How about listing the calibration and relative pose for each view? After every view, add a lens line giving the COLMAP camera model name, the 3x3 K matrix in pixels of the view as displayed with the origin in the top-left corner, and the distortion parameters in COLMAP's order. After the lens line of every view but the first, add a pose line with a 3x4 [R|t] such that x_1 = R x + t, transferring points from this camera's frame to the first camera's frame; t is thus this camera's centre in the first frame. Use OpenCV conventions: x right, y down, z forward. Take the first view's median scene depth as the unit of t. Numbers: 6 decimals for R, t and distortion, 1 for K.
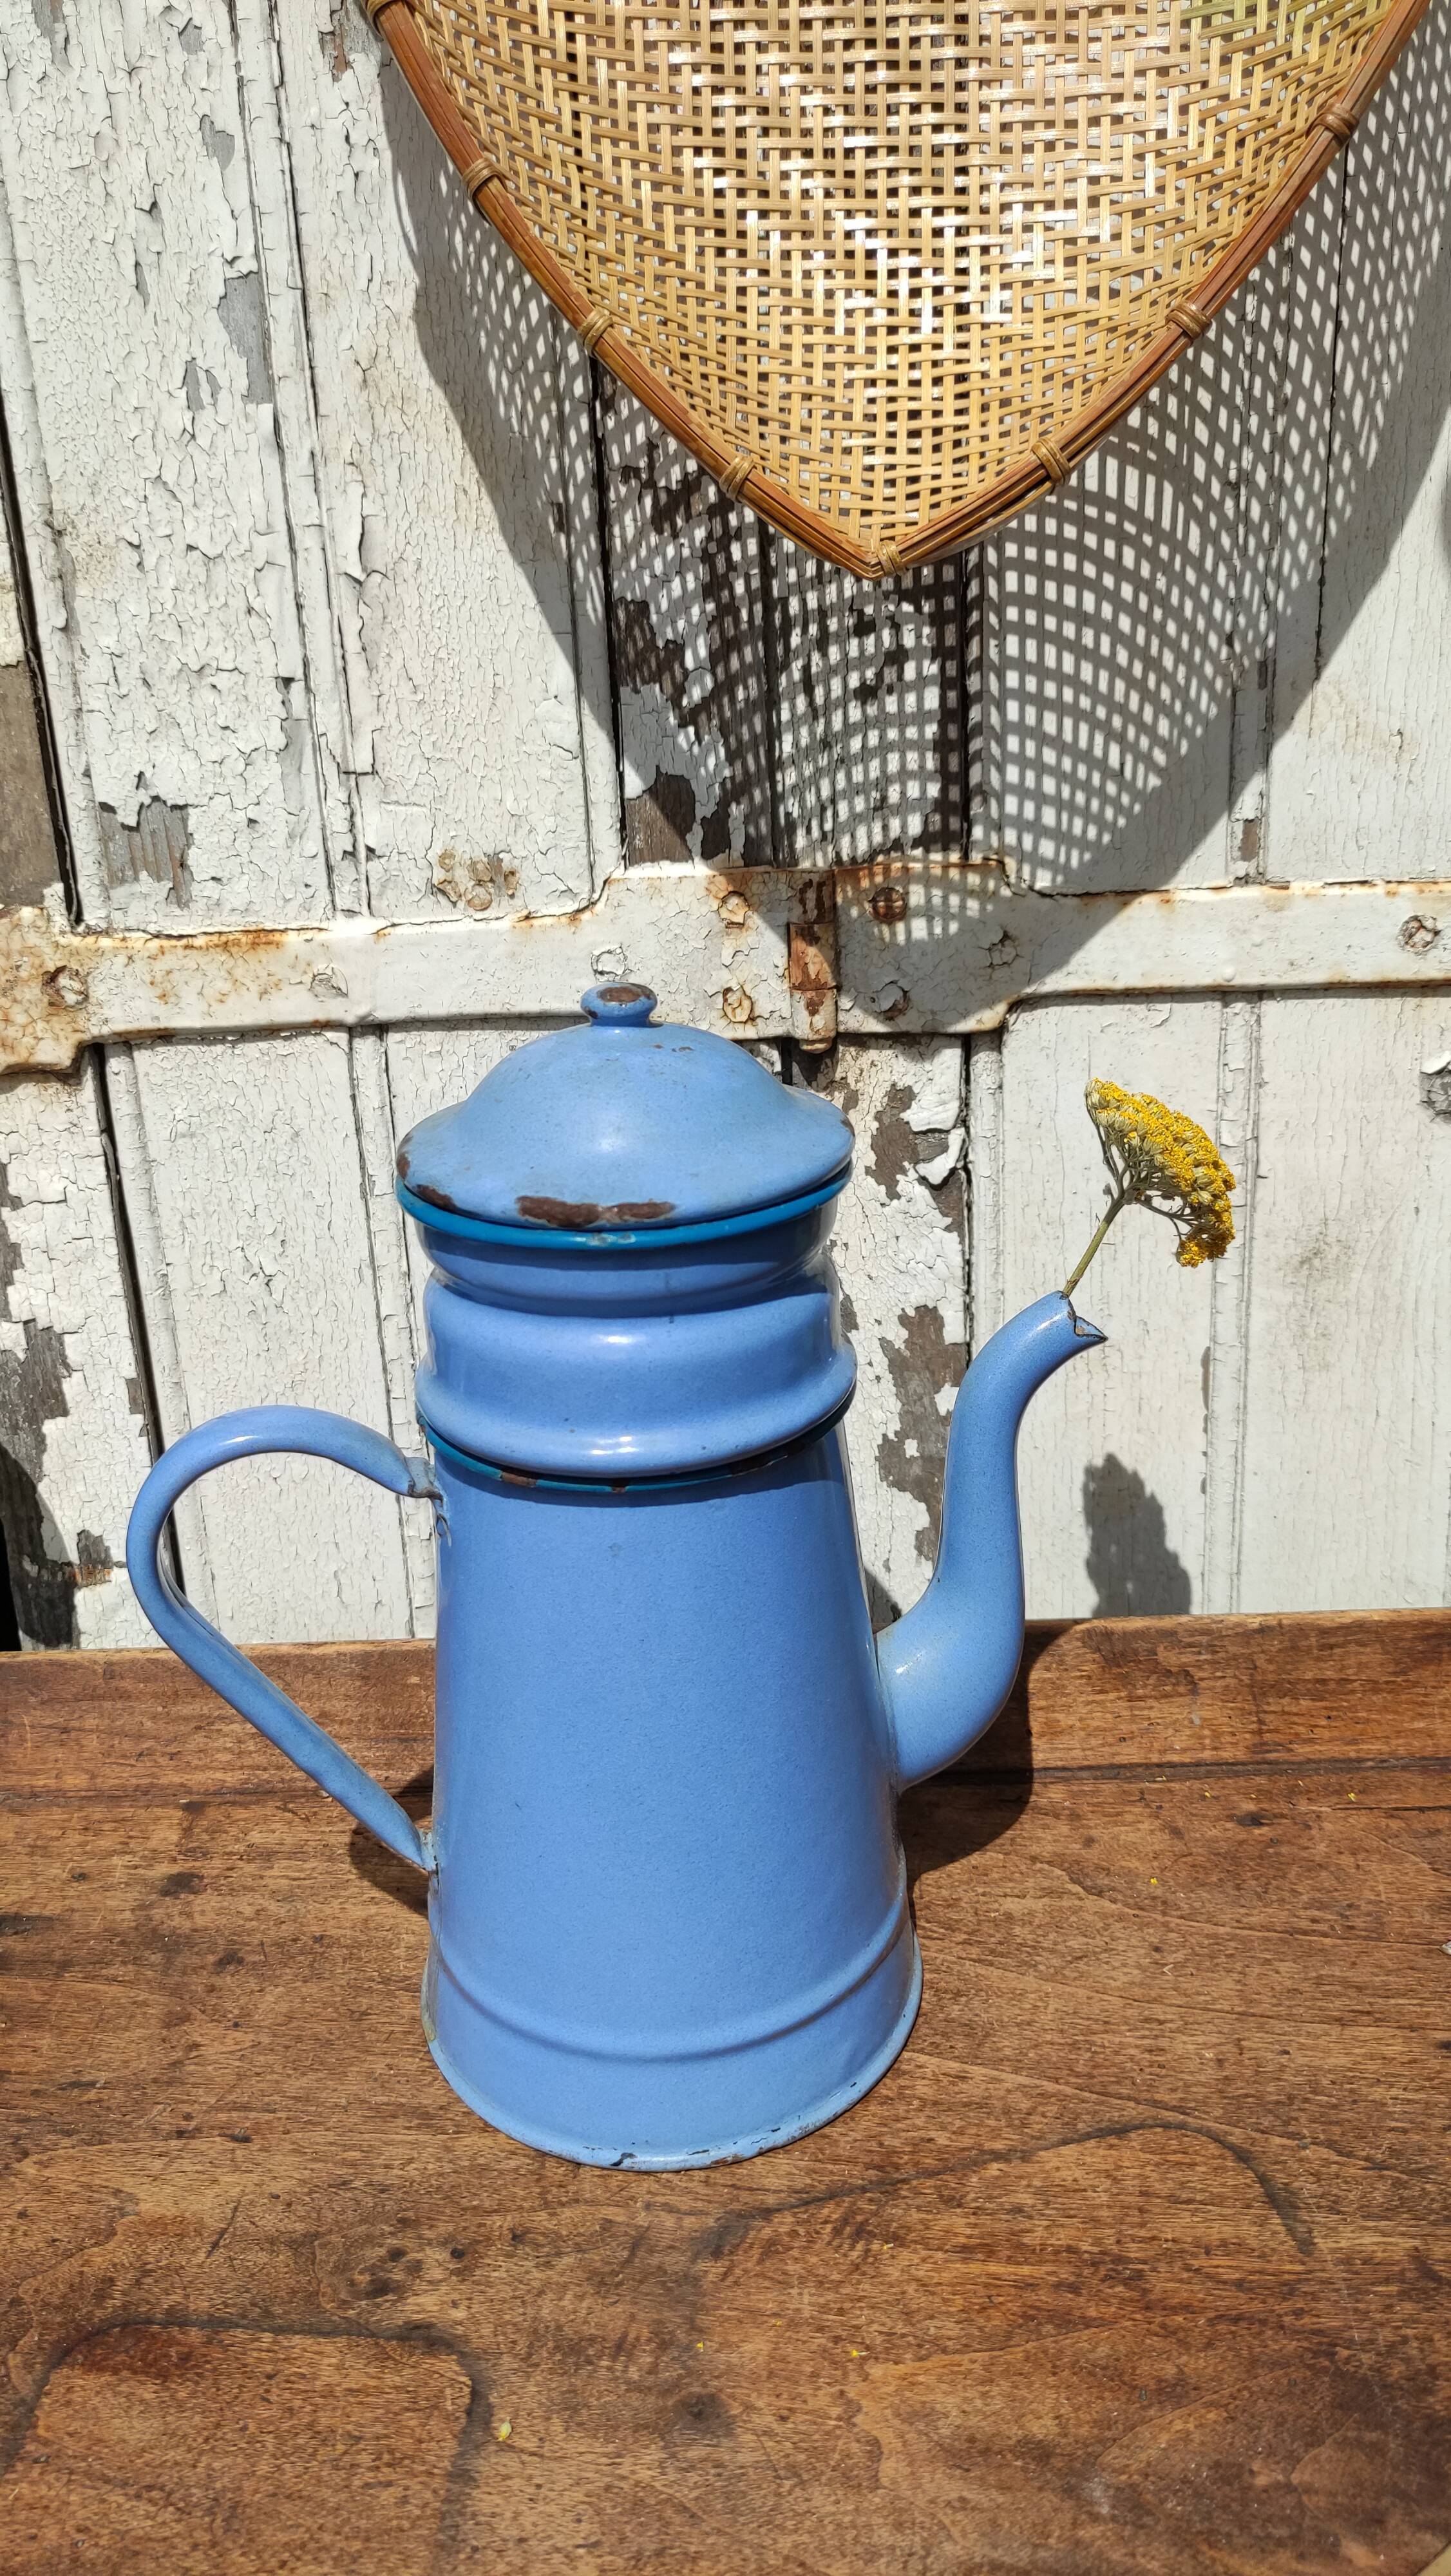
lens RADIAL K [[1970.0, 0, 737.5], [0, 1970.0, 1276.8], [0, 0, 1]] dist [0.056820, -0.074997]
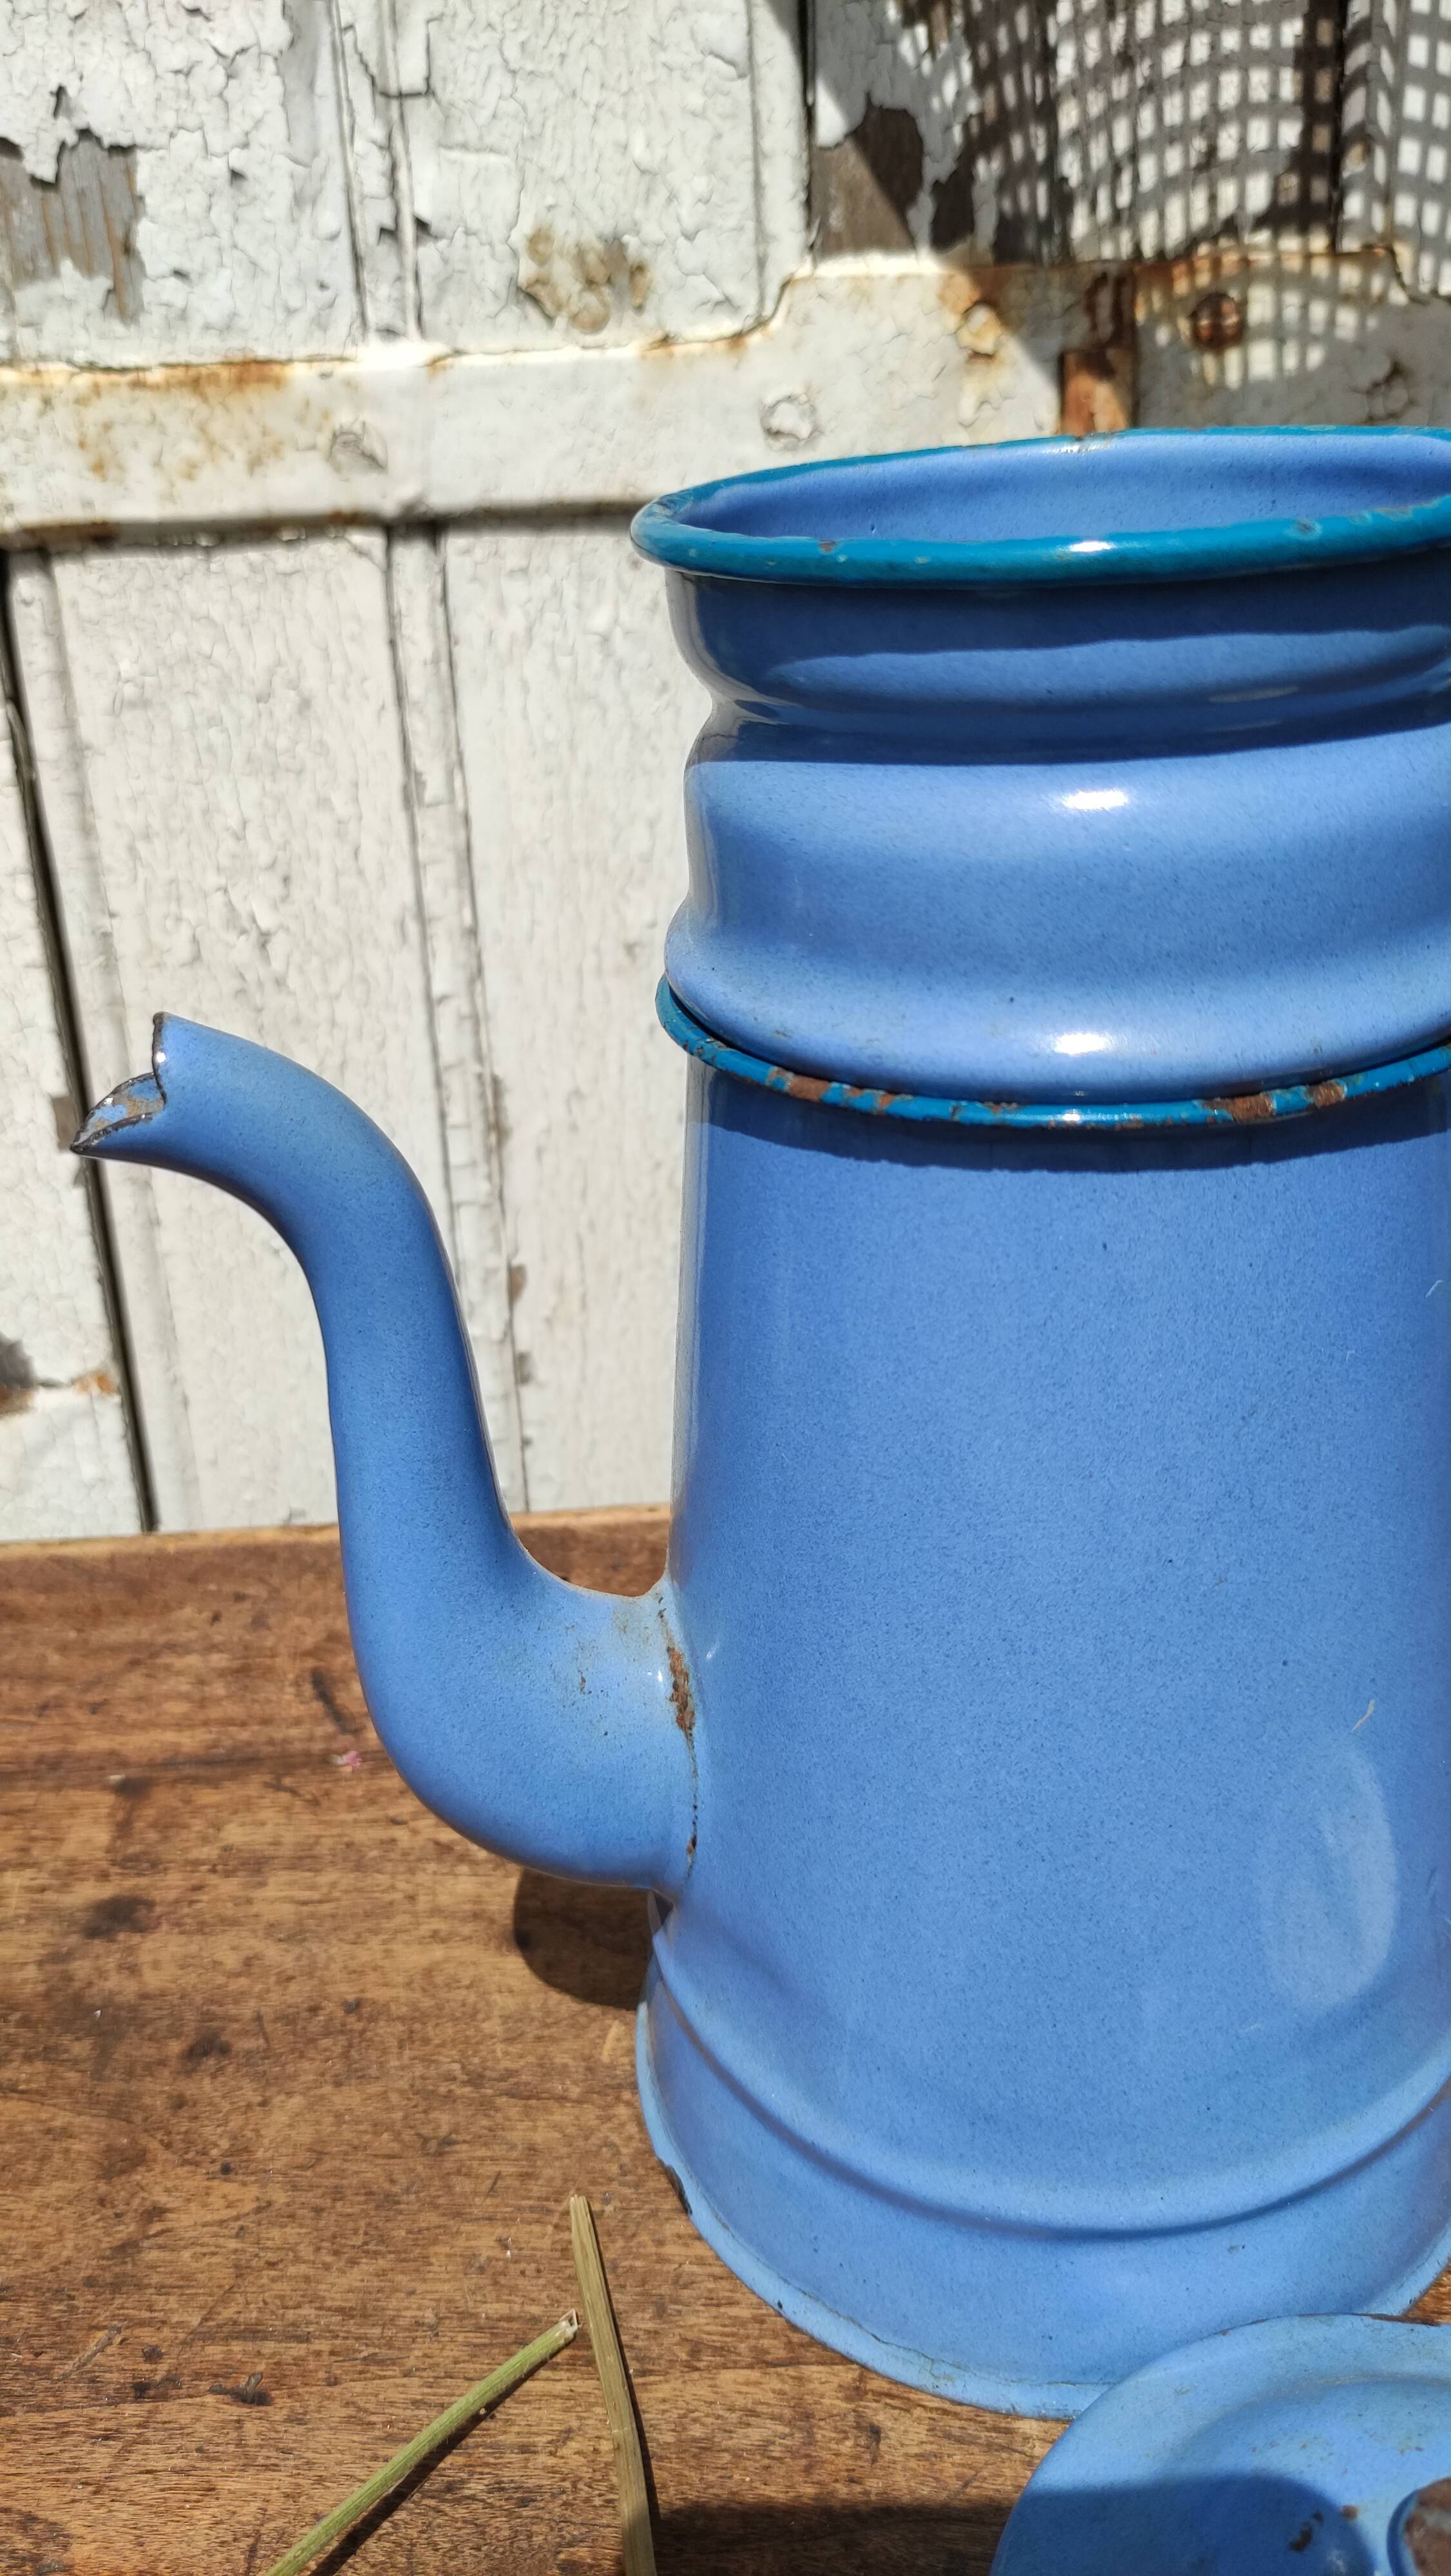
lens RADIAL K [[1902.4, 0, 693.7], [0, 1902.4, 1290.8], [0, 0, 1]] dist [0.004923, -0.024080]
pose [[0.999034, -0.019333, 0.039471, -0.128662], [0.018750, 0.999710, 0.015097, 0.120812], [-0.039752, -0.014343, 0.999107, 0.378071]]
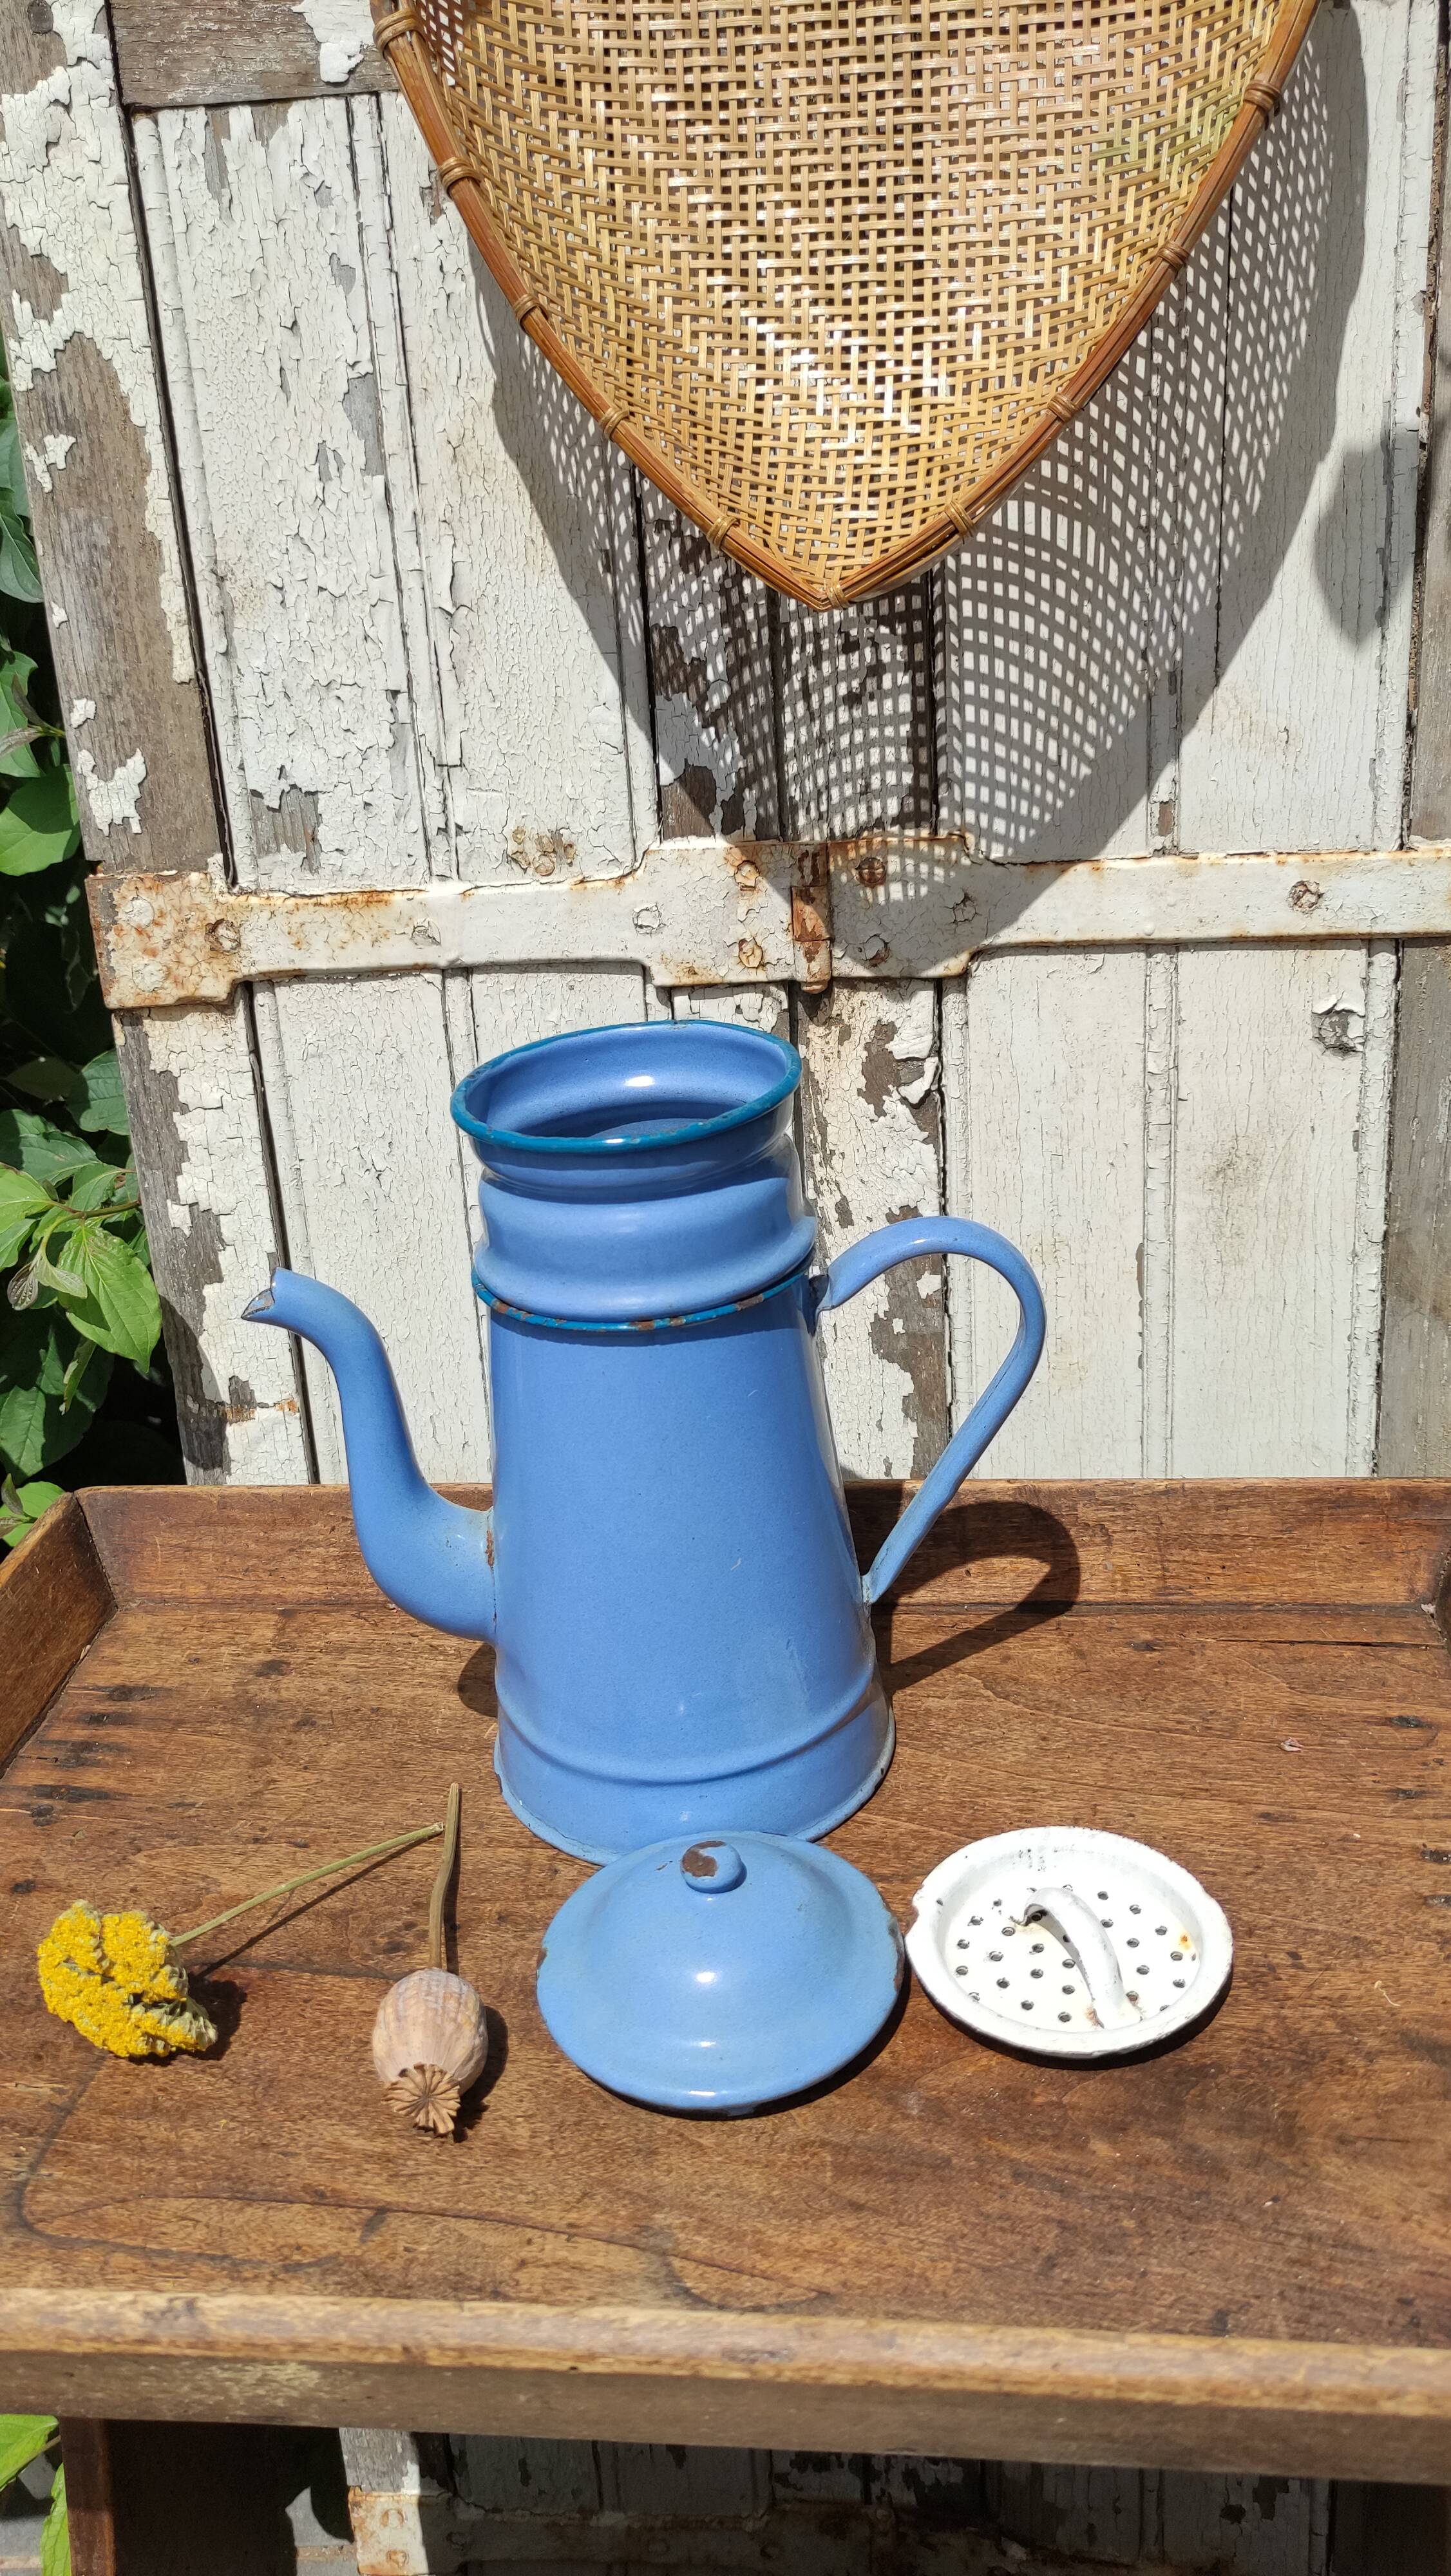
lens RADIAL K [[1993.9, 0, 758.7], [0, 1993.9, 1325.9], [0, 0, 1]] dist [0.042261, -0.044710]
pose [[0.995499, 0.022603, -0.092033, 0.128942], [-0.021412, 0.999674, 0.013904, 0.079932], [0.092317, -0.011871, 0.995659, -0.254661]]
